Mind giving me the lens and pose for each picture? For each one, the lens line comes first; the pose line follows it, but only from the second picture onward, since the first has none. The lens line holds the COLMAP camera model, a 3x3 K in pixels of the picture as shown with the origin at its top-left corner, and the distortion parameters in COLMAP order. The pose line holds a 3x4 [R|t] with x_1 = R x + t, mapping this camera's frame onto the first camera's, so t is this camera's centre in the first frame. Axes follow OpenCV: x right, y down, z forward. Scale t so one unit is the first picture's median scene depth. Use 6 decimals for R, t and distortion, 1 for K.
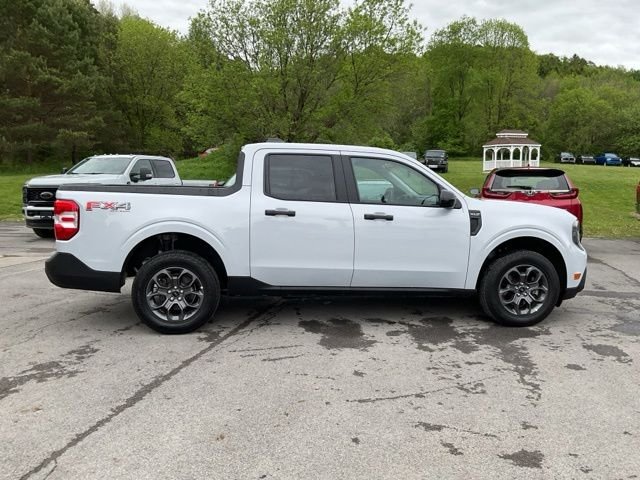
lens RADIAL K [[527.8, 0, 317.1], [0, 527.8, 239.7], [0, 0, 1]] dist [0.062282, -0.123765]
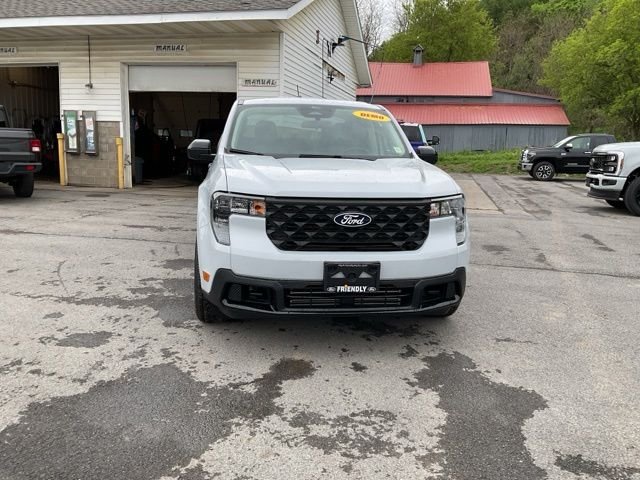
lens RADIAL K [[527.8, 0, 317.2], [0, 527.8, 236.7], [0, 0, 1]] dist [0.062282, -0.123765]
pose [[0.025758, 0.173986, -0.984411, 1.173443], [-0.136912, 0.976073, 0.168930, -0.111211], [0.990248, 0.130427, 0.048963, 1.151487]]
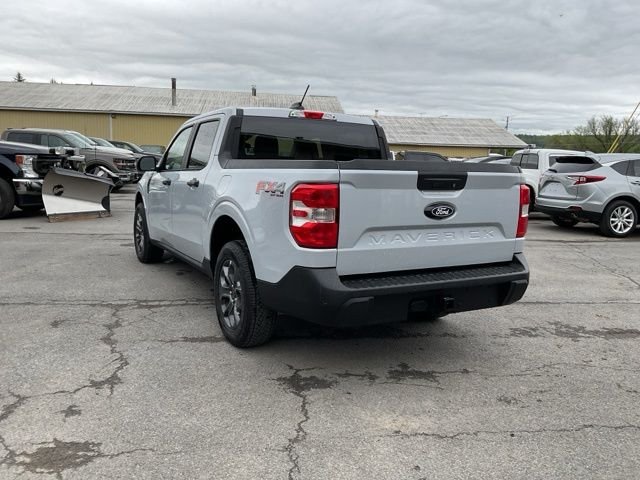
lens RADIAL K [[527.8, 0, 319.8], [0, 527.8, 235.7], [0, 0, 1]] dist [0.062282, -0.123765]
pose [[-0.384512, -0.147972, 0.911183, -1.025505], [0.065402, 0.980222, 0.186783, -0.158678], [-0.920800, 0.131414, -0.367229, 1.477633]]
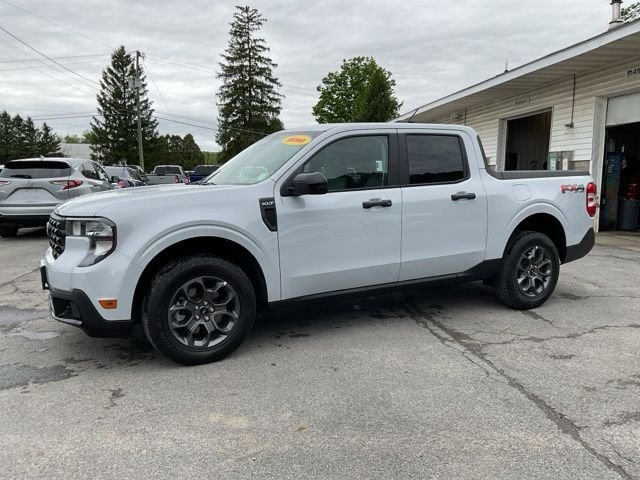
lens RADIAL K [[527.8, 0, 318.3], [0, 527.8, 239.2], [0, 0, 1]] dist [0.062282, -0.123765]
pose [[-0.926937, 0.037569, -0.373333, 0.476671], [-0.046886, 0.975579, 0.214586, -0.205163], [0.372277, 0.216412, -0.902538, 2.089004]]
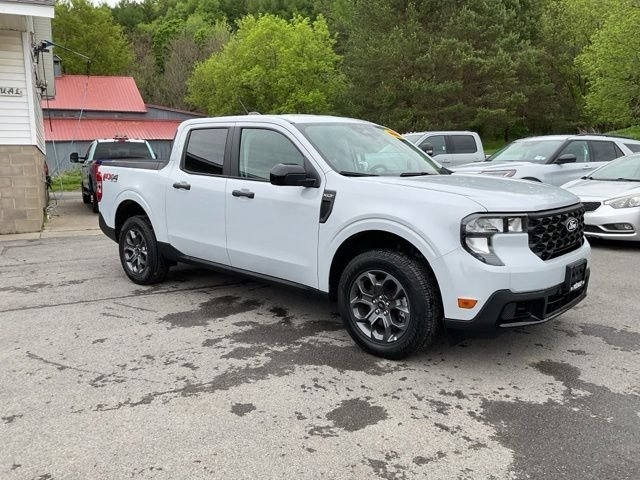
lens RADIAL K [[527.8, 0, 316.7], [0, 527.8, 238.4], [0, 0, 1]] dist [0.062282, -0.123765]
pose [[0.654826, 0.099960, -0.749140, 0.868676], [-0.069265, 0.994981, 0.072218, -0.040508], [0.752599, 0.004599, 0.658463, 0.487747]]
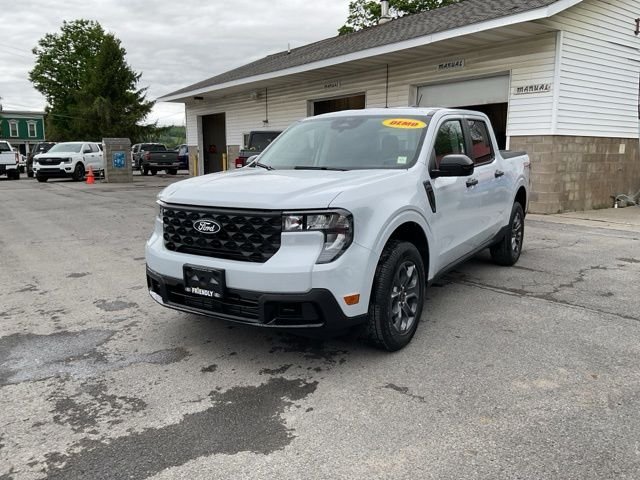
lens RADIAL K [[527.8, 0, 319.0], [0, 527.8, 236.4], [0, 0, 1]] dist [0.062282, -0.123765]
pose [[-0.632513, 0.119951, -0.765205, 0.974658], [-0.082720, 0.971824, 0.220716, -0.177158], [0.770120, 0.202904, -0.604769, 1.733961]]
